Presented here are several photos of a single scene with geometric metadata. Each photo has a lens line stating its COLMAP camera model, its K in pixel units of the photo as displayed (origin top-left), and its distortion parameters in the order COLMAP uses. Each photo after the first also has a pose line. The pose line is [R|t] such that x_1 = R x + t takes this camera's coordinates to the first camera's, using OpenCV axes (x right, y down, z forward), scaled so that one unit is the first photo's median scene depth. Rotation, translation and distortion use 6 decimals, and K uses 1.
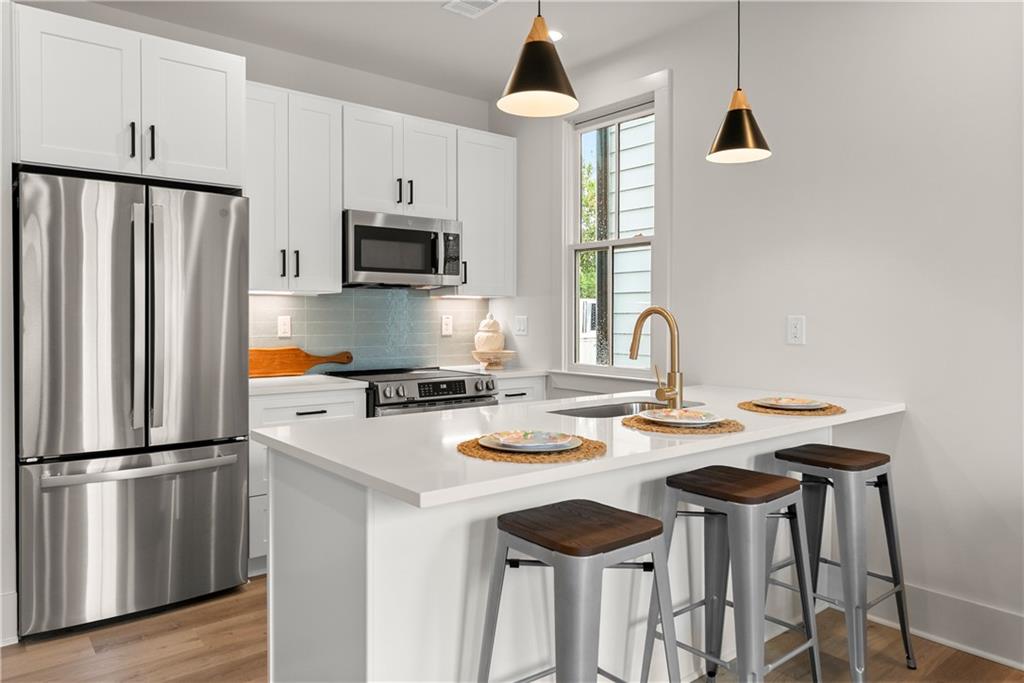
lens RADIAL K [[693.4, 0, 514.4], [0, 693.4, 322.6], [0, 0, 1]] dist [0.011208, -0.004780]
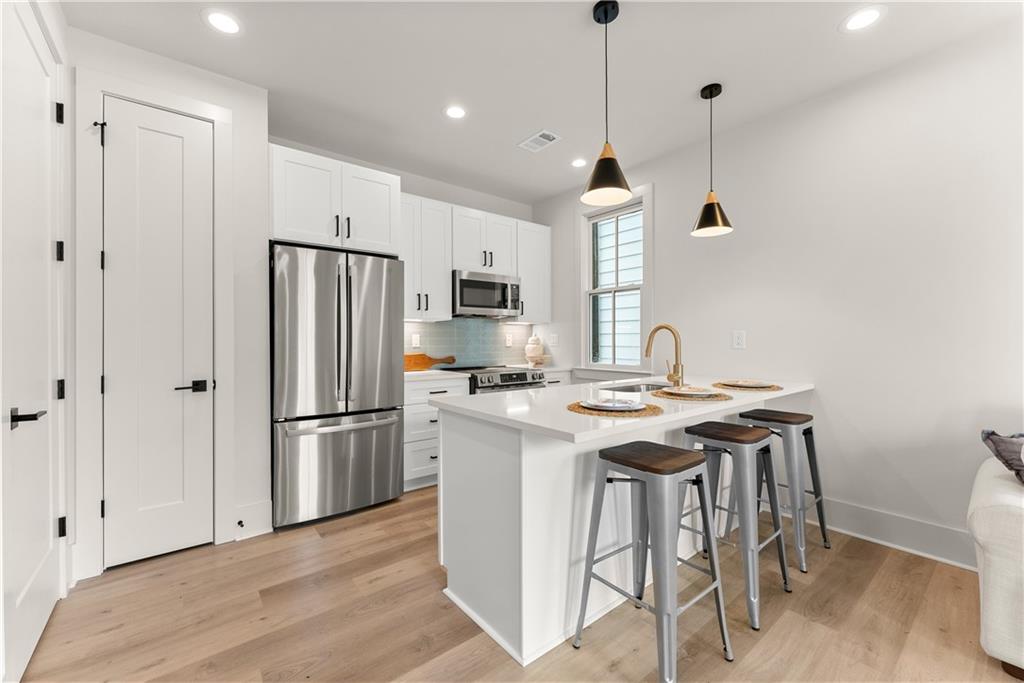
lens RADIAL K [[415.6, 0, 512.5], [0, 415.6, 340.1], [0, 0, 1]] dist [0.002310, -0.000863]
pose [[0.999907, -0.004415, -0.012870, -0.093720], [0.004306, 0.999955, -0.008493, 0.013979], [0.012907, 0.008437, 0.999881, 0.017115]]
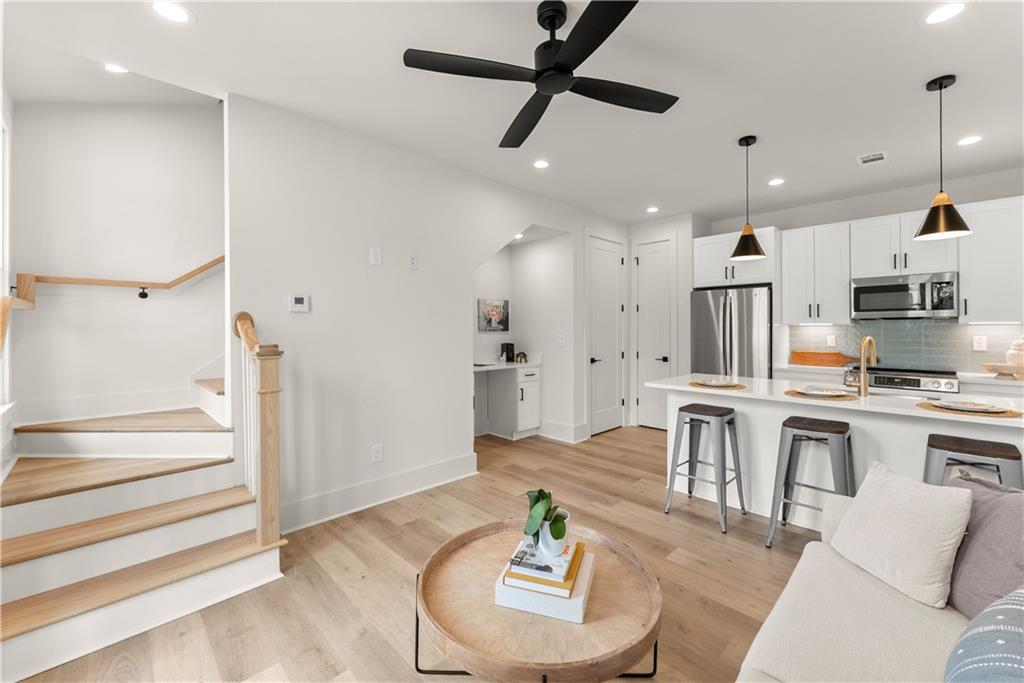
lens RADIAL K [[415.6, 0, 516.4], [0, 415.6, 325.3], [0, 0, 1]] dist [0.002310, -0.000863]
pose [[0.085023, -0.008381, -0.996344, 0.804423], [-0.005830, 0.999943, -0.008909, -0.024814], [0.996362, 0.006567, 0.084969, 0.011342]]
